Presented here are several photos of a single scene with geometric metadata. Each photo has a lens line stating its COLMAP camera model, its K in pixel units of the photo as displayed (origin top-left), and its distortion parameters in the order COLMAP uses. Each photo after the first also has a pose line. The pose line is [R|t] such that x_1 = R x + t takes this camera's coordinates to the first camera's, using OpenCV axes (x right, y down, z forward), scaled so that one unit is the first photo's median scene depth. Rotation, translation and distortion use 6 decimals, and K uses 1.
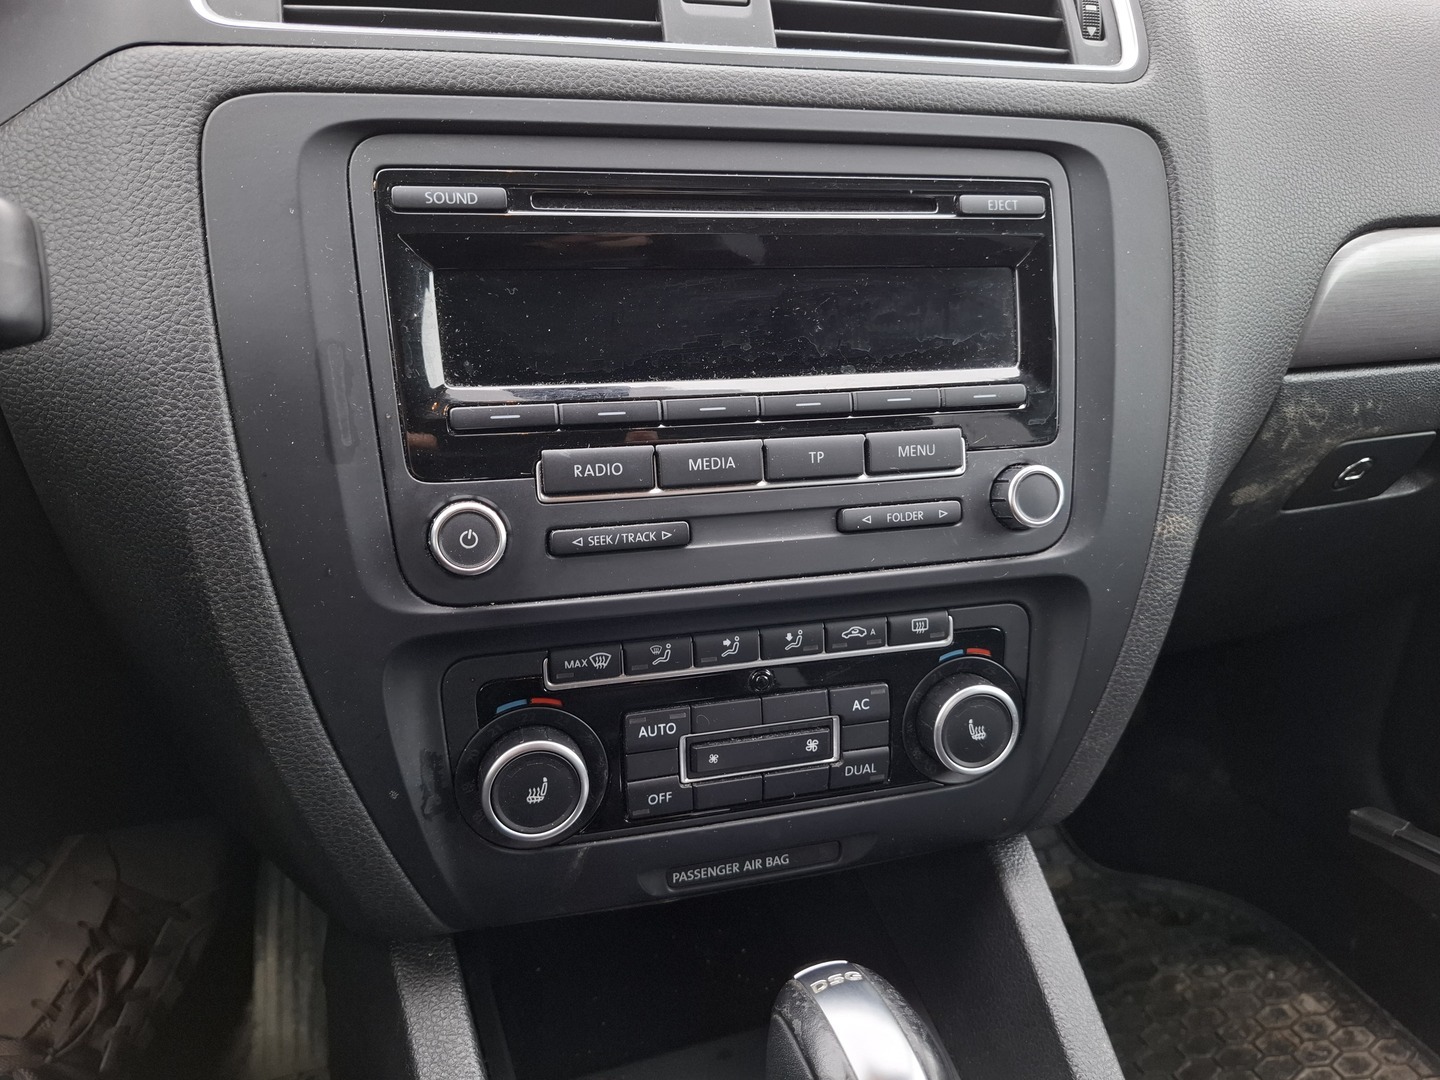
lens RADIAL K [[1063.4, 0, 720.0], [0, 1063.4, 540.0], [0, 0, 1]] dist [0.160344, -0.313541]
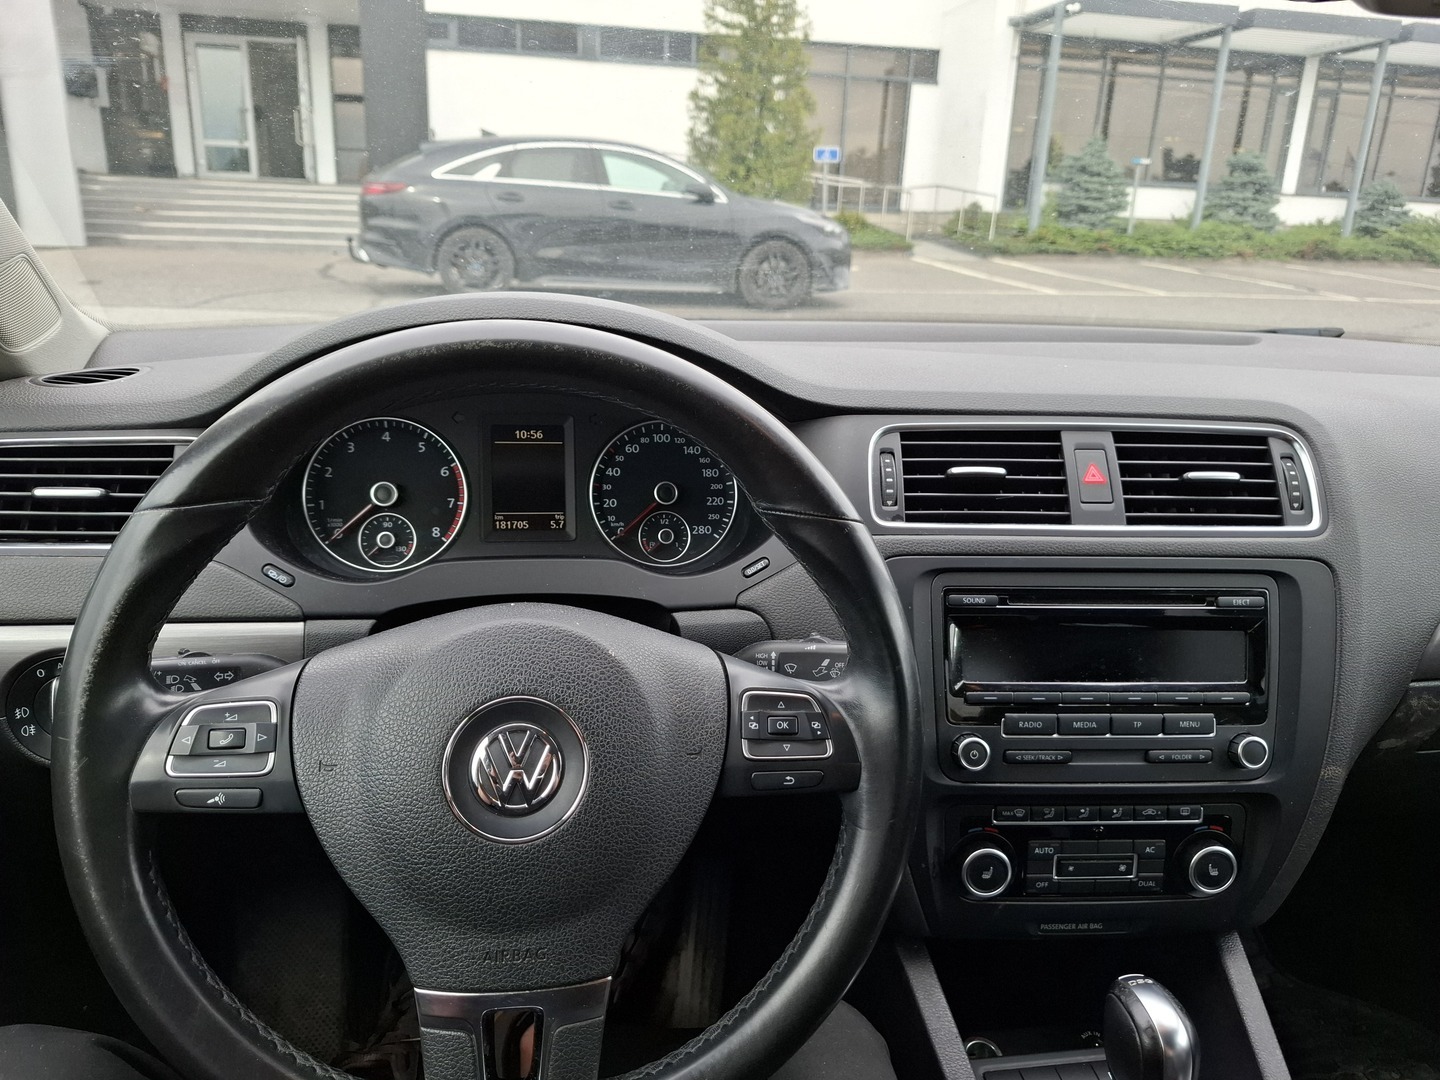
lens RADIAL K [[1024.5, 0, 720.0], [0, 1024.5, 540.0], [0, 0, 1]] dist [0.044509, -0.052945]
pose [[0.978453, 0.068507, -0.194775, -0.301970], [-0.082053, 0.994676, -0.062345, -0.220940], [0.189467, 0.076984, 0.978865, -1.007951]]
